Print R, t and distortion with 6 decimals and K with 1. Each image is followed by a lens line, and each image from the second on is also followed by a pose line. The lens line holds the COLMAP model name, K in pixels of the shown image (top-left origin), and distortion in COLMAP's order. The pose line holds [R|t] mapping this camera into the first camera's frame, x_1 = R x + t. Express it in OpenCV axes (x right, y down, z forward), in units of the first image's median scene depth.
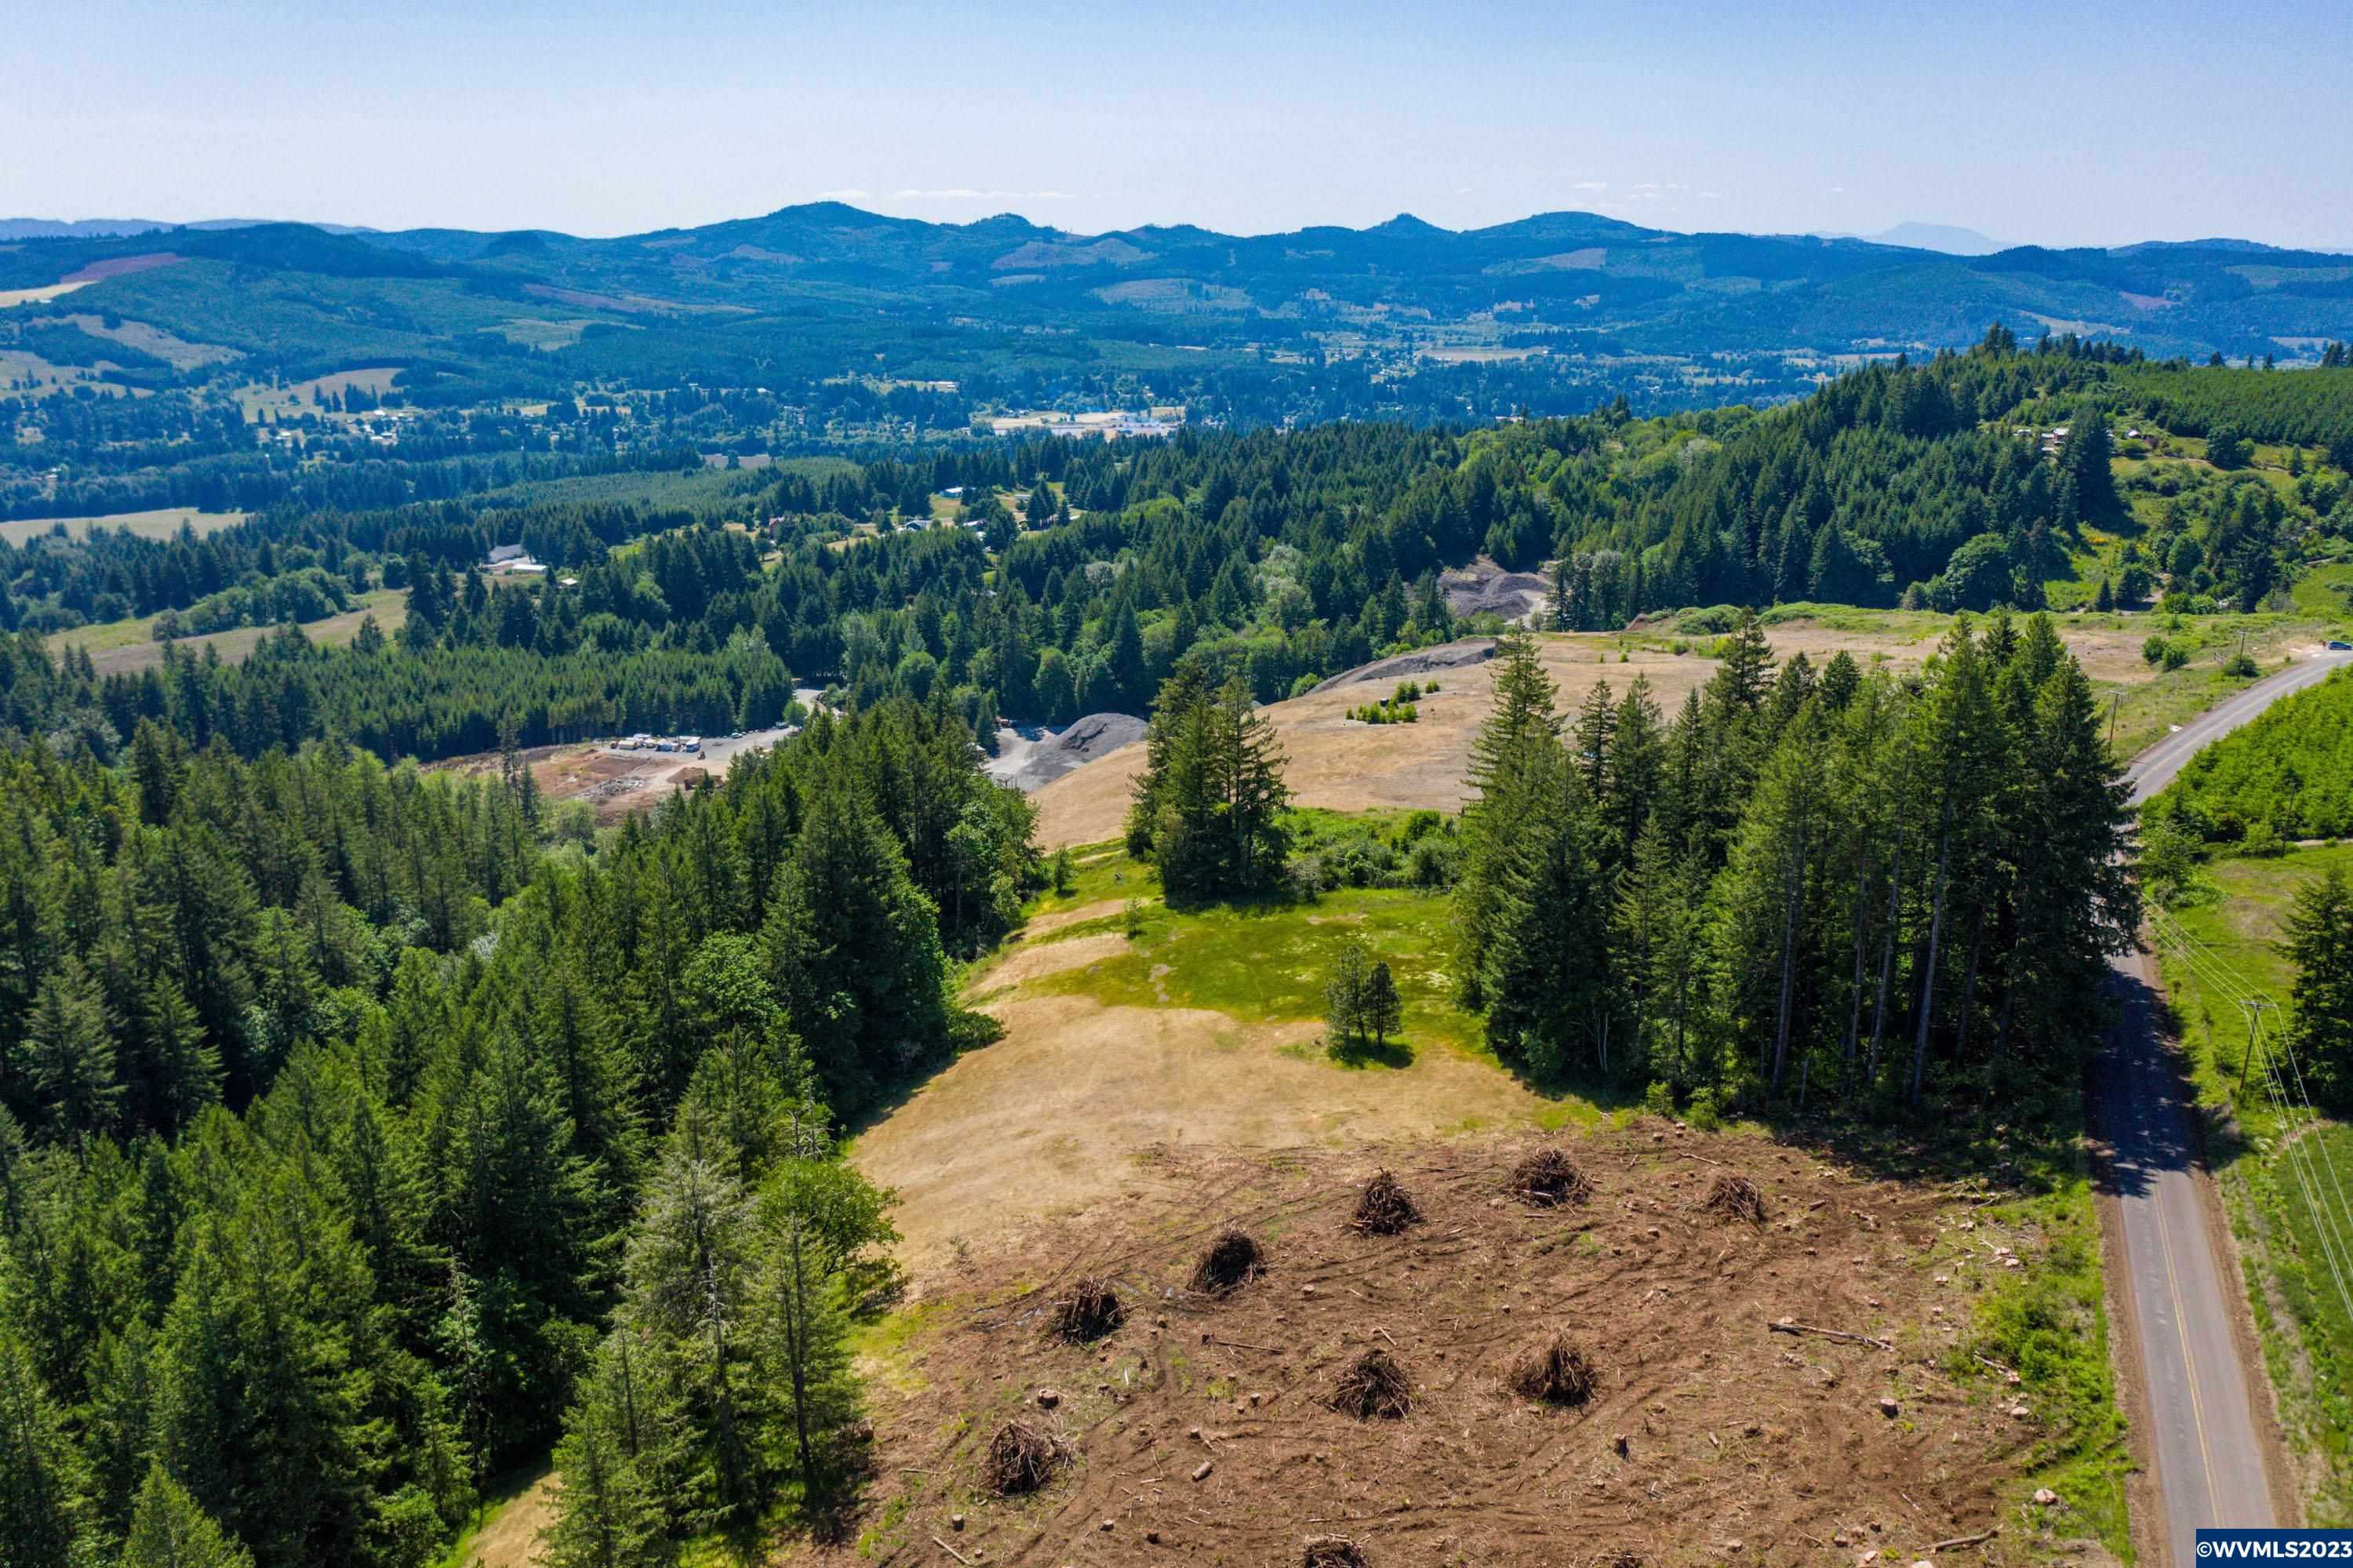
lens RADIAL K [[1860.4, 0, 1171.7], [0, 1860.4, 784.7], [0, 0, 1]] dist [-0.012876, 0.016700]
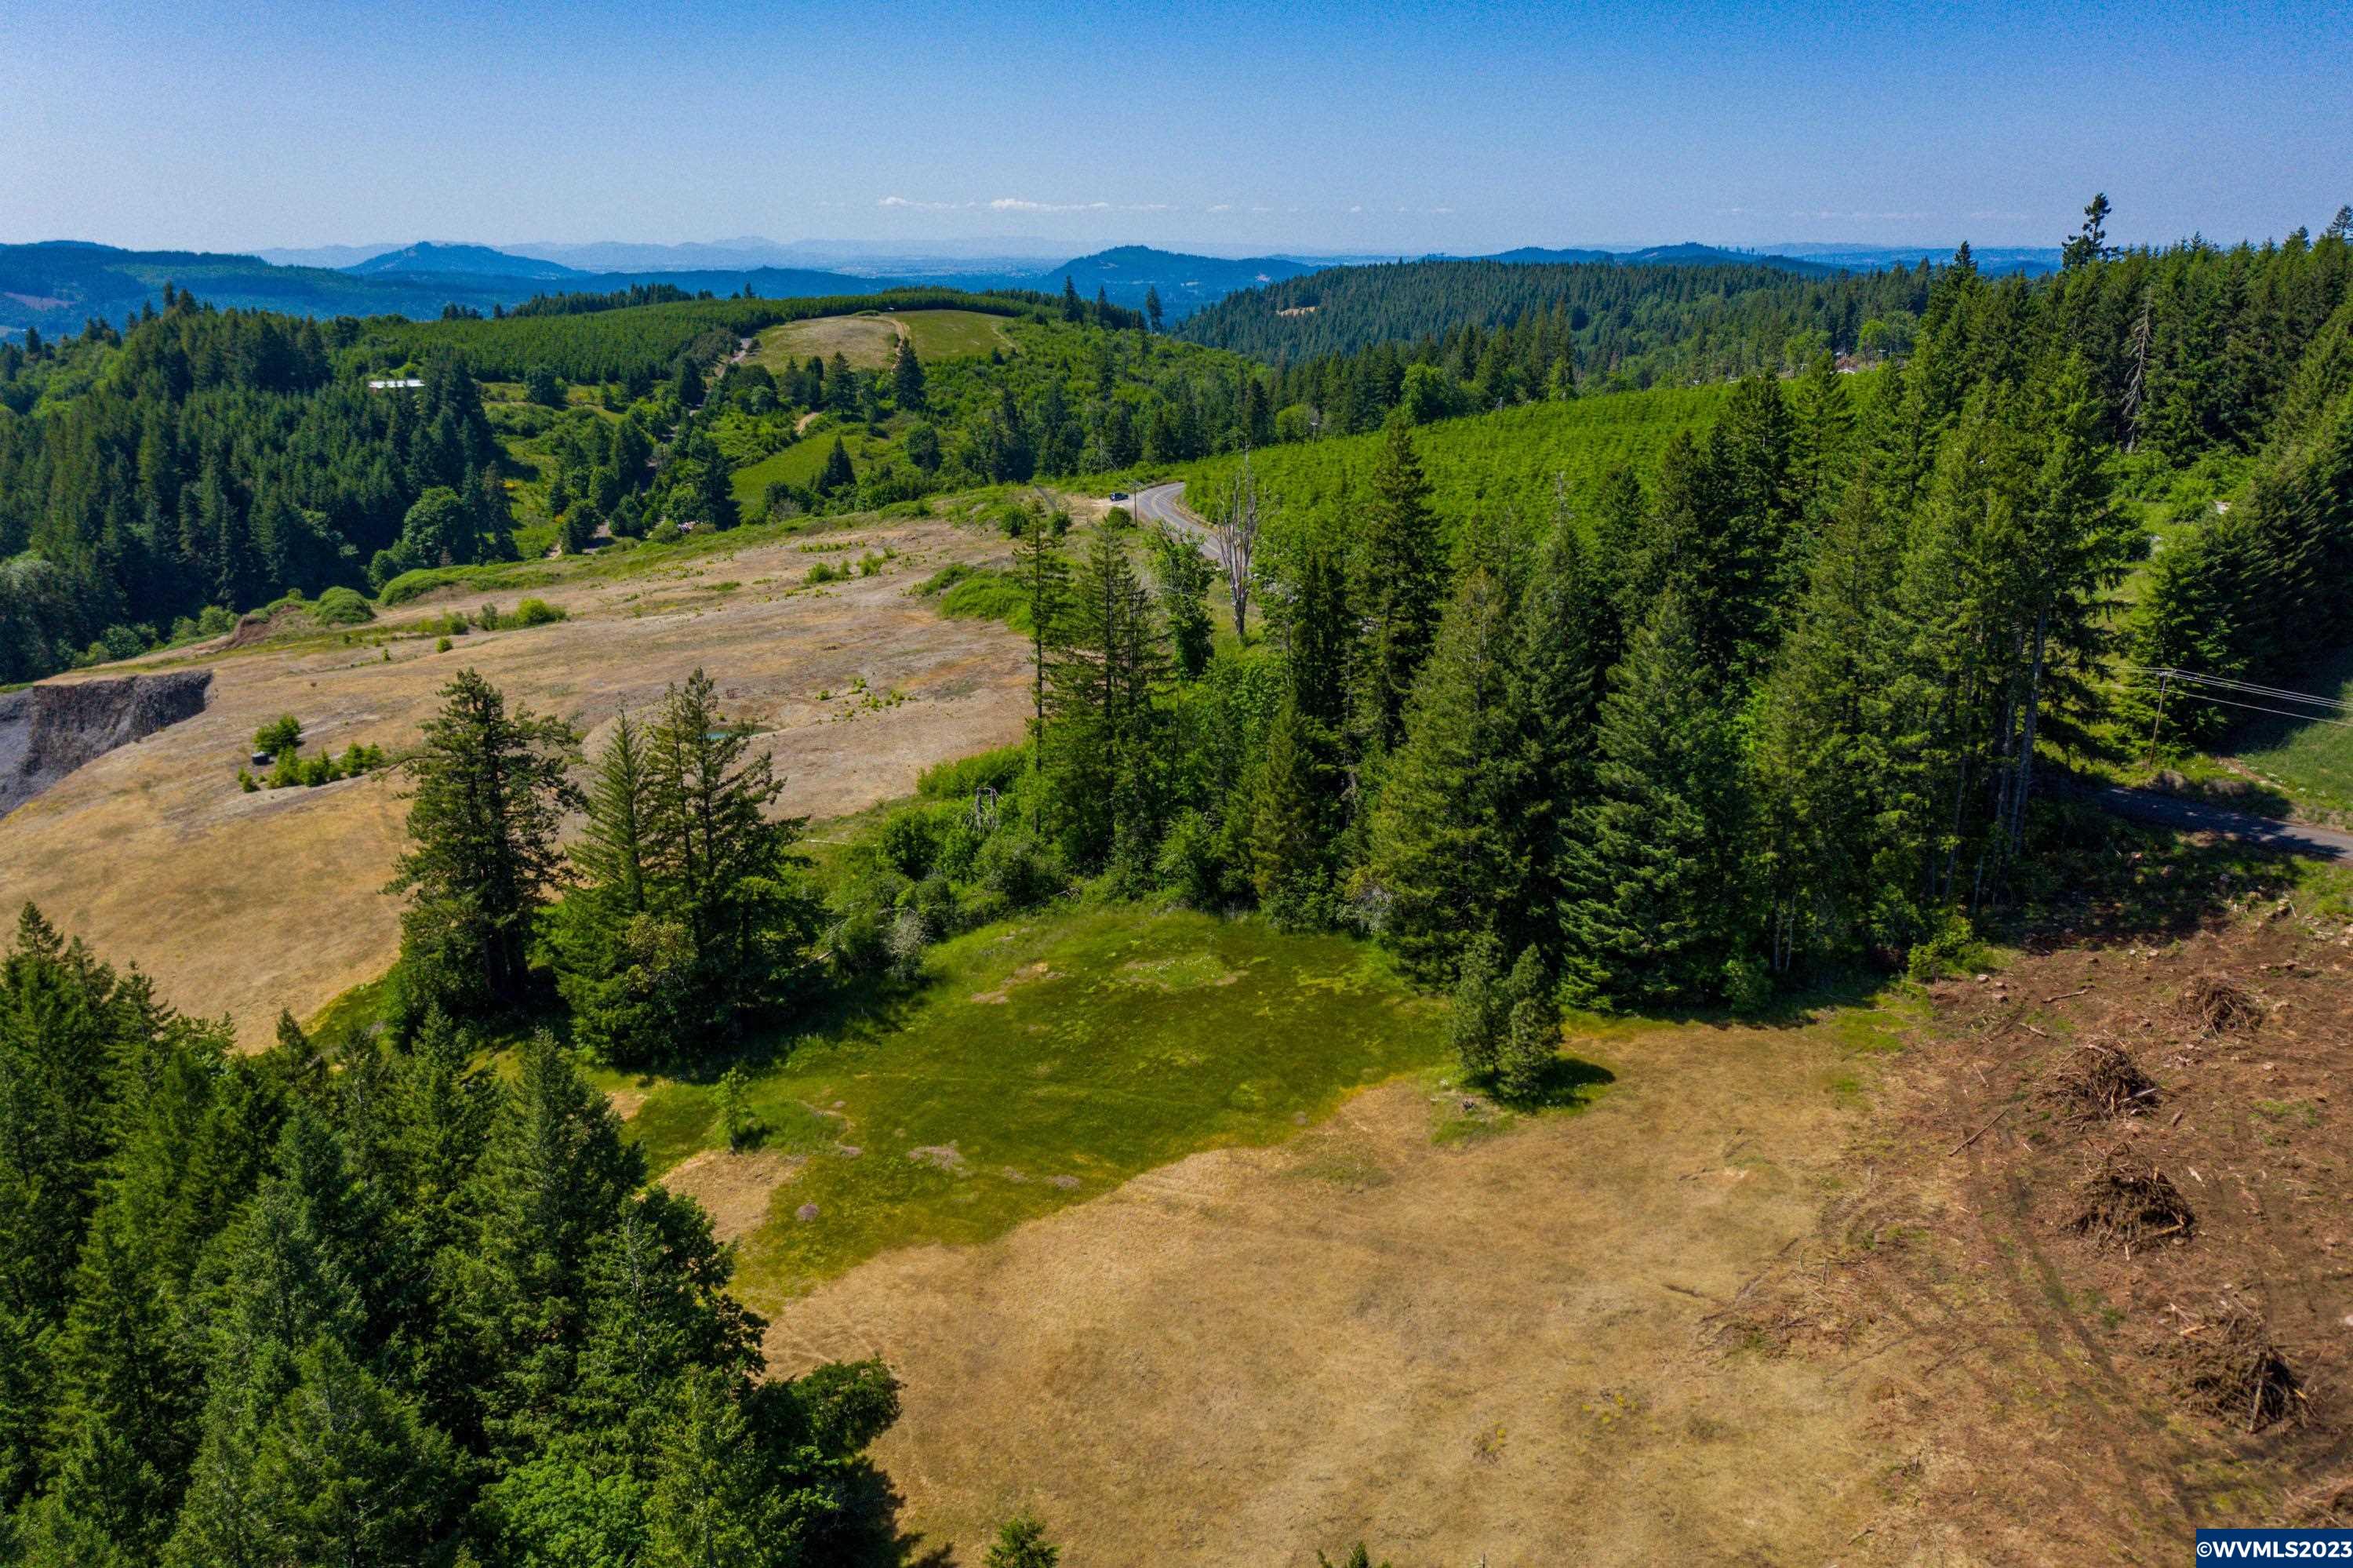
lens RADIAL K [[1860.4, 0, 1175.5], [0, 1860.4, 780.3], [0, 0, 1]] dist [-0.012876, 0.016700]
pose [[0.493160, -0.232266, 0.838359, -0.158897], [0.241032, 0.962452, 0.124859, -0.024530], [-0.835881, 0.140496, 0.530626, 0.240131]]
